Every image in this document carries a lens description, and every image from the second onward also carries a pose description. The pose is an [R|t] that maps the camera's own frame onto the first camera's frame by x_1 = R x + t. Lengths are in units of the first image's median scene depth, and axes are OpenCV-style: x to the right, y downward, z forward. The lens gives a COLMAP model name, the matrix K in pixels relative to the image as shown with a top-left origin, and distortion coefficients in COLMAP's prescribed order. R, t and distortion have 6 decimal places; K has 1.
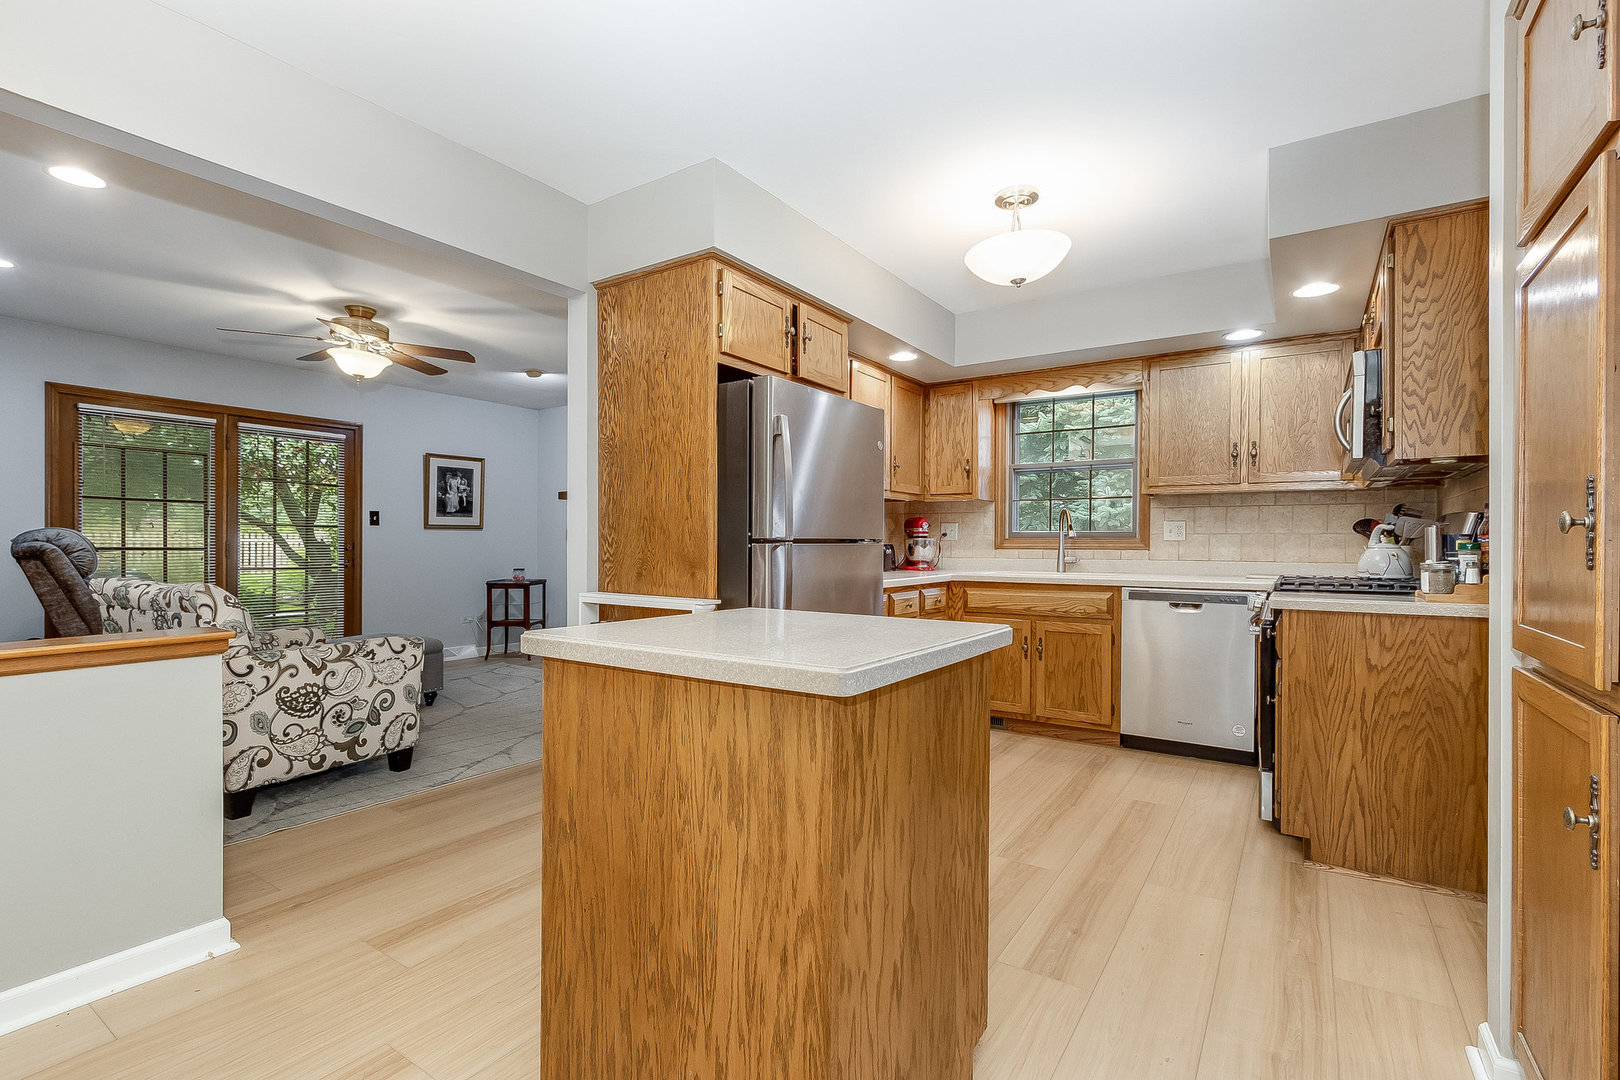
lens RADIAL K [[746.4, 0, 803.4], [0, 746.4, 546.0], [0, 0, 1]] dist [0.002668, 0.000202]
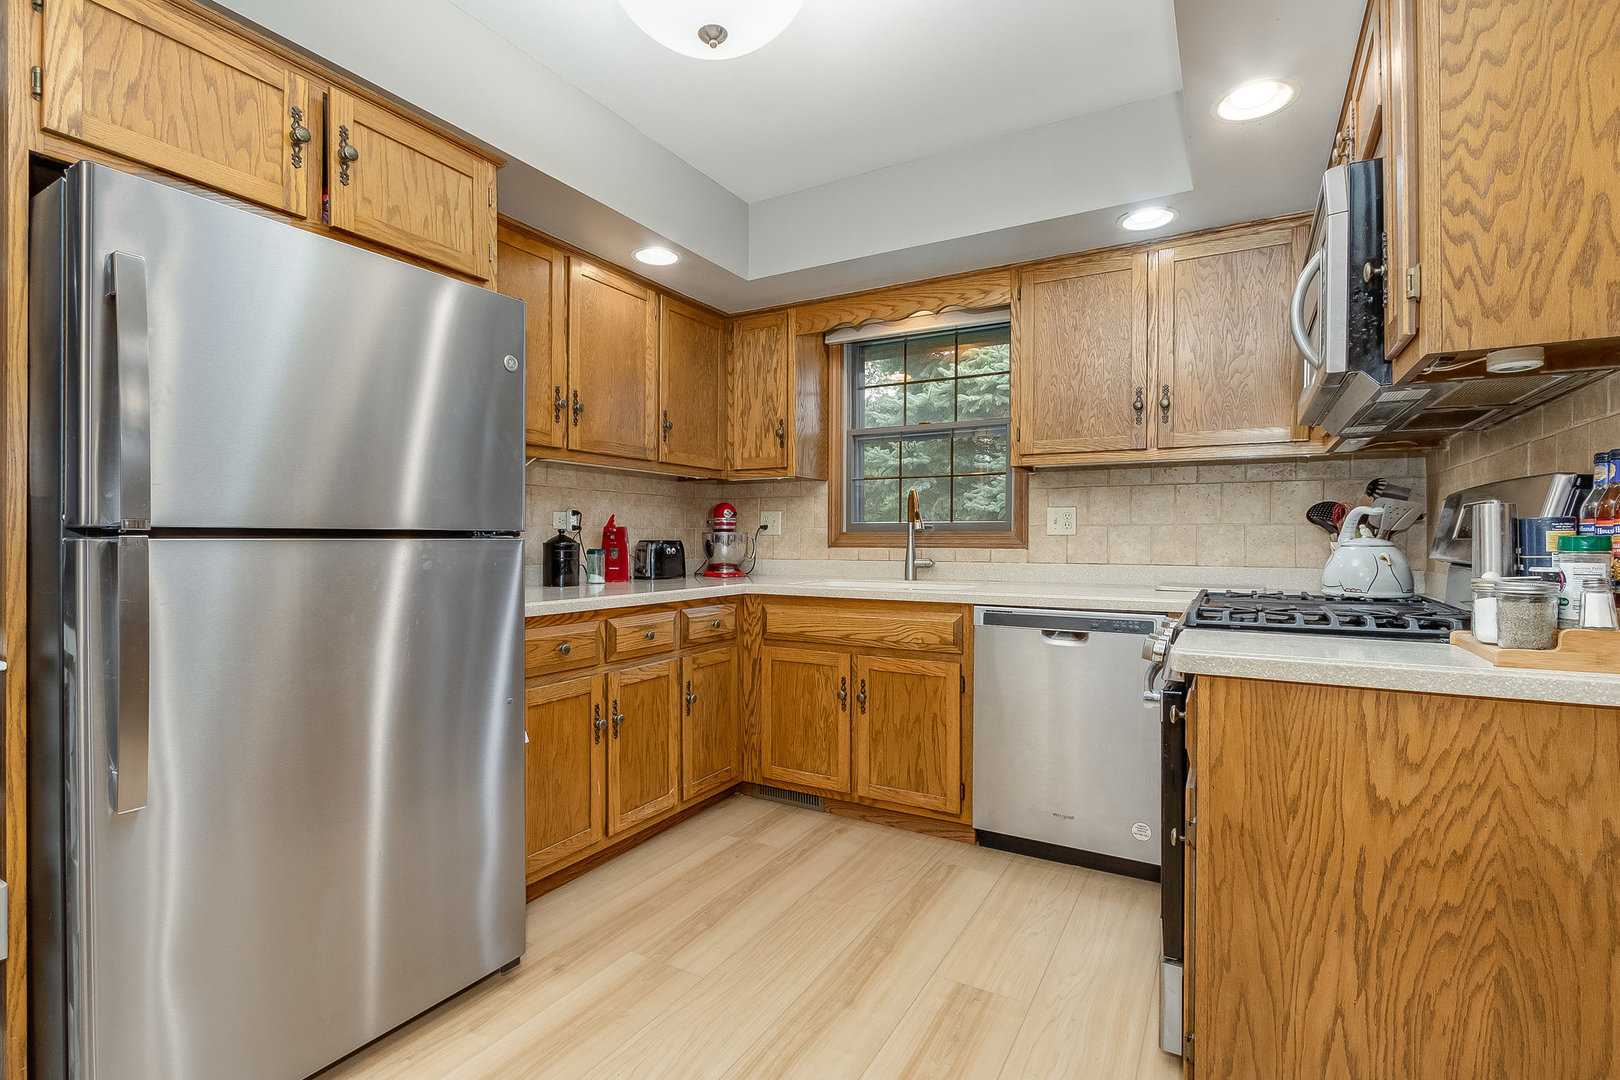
lens RADIAL K [[750.5, 0, 810.0], [0, 750.5, 540.0], [0, 0, 1]] dist [-0.004680, -0.000304]
pose [[0.997364, -0.000885, 0.072554, 0.260148], [0.001150, 0.999993, -0.003607, -0.000332], [-0.072550, 0.003681, 0.997358, 0.390163]]
